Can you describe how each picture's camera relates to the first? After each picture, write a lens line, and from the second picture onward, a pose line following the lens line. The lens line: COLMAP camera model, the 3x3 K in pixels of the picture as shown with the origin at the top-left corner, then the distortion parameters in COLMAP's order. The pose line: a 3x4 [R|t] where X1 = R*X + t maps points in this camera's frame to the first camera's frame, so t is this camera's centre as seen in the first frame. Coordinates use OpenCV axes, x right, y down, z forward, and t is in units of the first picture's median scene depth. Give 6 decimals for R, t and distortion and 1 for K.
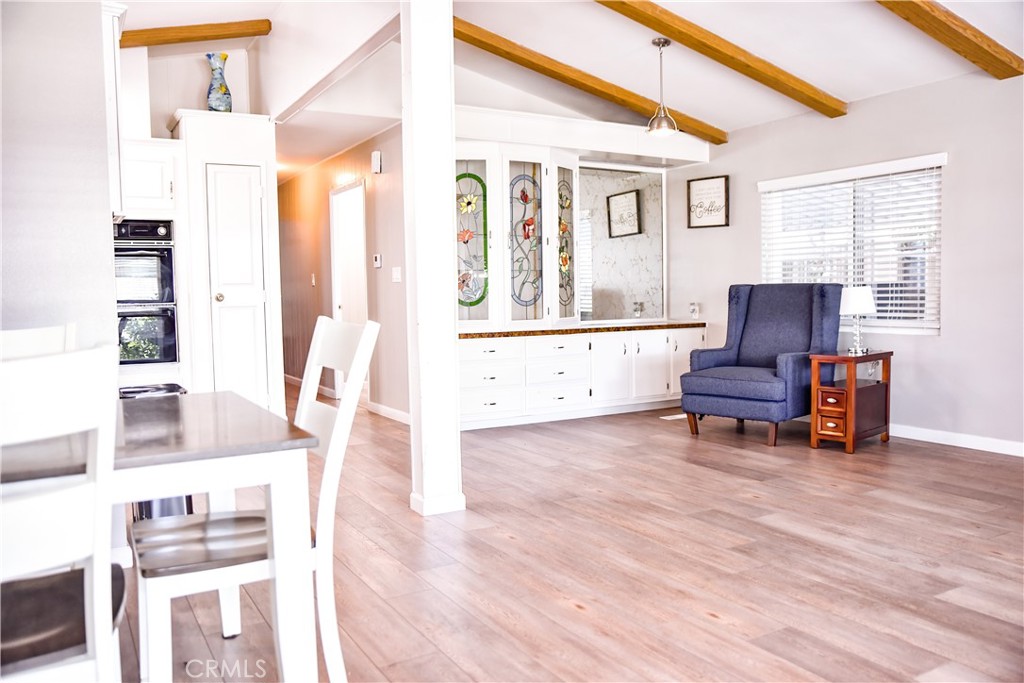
lens RADIAL K [[791.4, 0, 515.0], [0, 791.4, 338.4], [0, 0, 1]] dist [-0.110991, 0.117489]
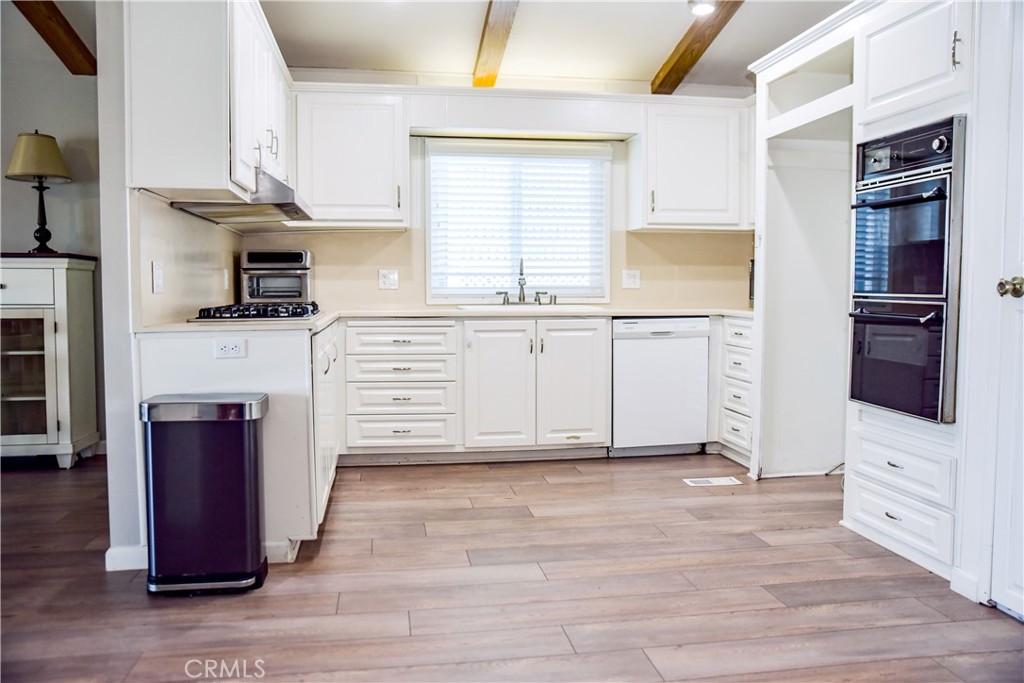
lens RADIAL K [[797.6, 0, 518.6], [0, 797.6, 333.1], [0, 0, 1]] dist [-0.108727, 0.112934]
pose [[-0.353754, 0.075773, -0.932264, 0.105471], [-0.051505, 0.993623, 0.100305, -0.064235], [0.933919, 0.083500, -0.347596, 1.045883]]
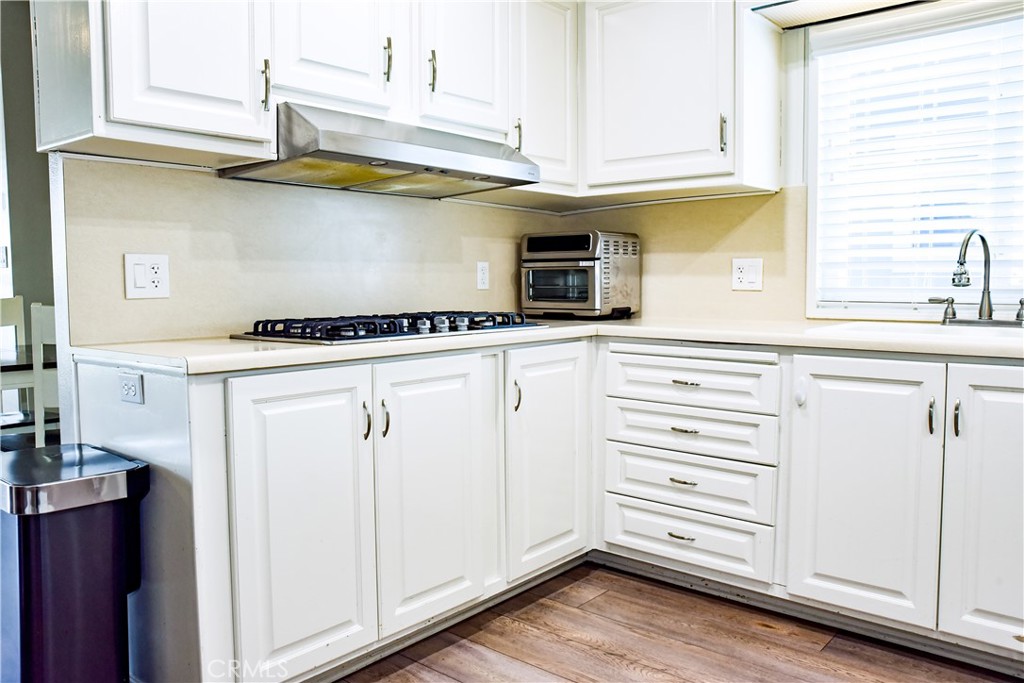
lens RADIAL K [[791.4, 0, 515.0], [0, 791.4, 338.4], [0, 0, 1]] dist [-0.110991, 0.117489]
pose [[-0.941980, 0.047073, -0.332353, -0.398450], [0.000540, 0.990329, 0.138736, -0.057819], [0.335670, 0.130507, -0.932895, 1.046483]]
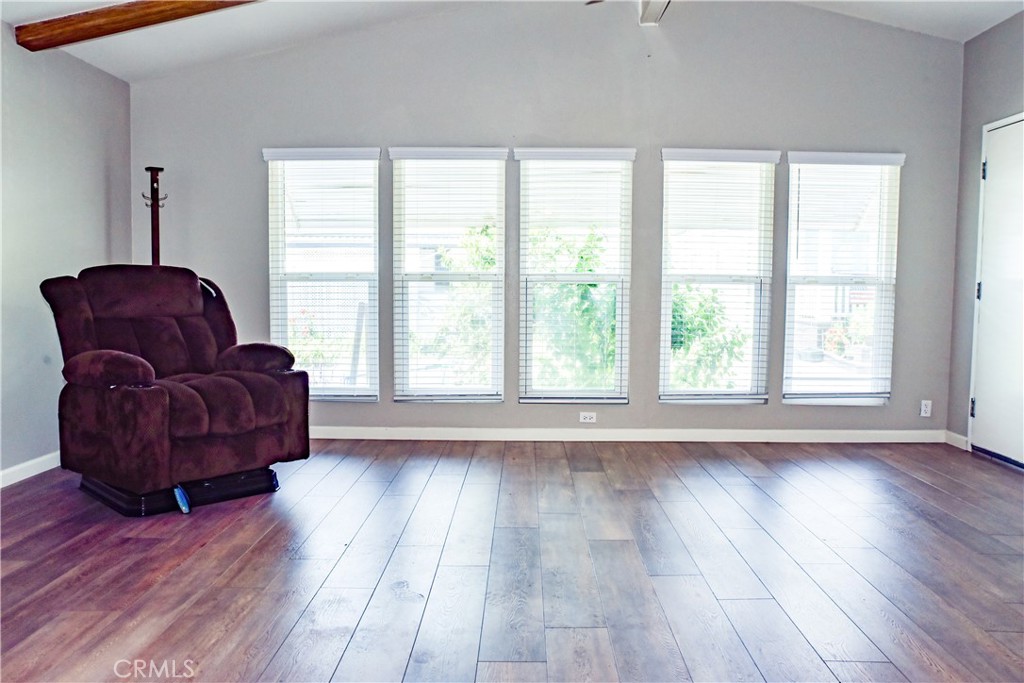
lens RADIAL K [[791.4, 0, 515.0], [0, 791.4, 338.4], [0, 0, 1]] dist [-0.110991, 0.117489]
pose [[-0.854206, -0.026518, 0.519259, -0.037531], [0.037012, 0.993064, 0.111600, -0.060043], [-0.518616, 0.114548, -0.847299, 0.959301]]
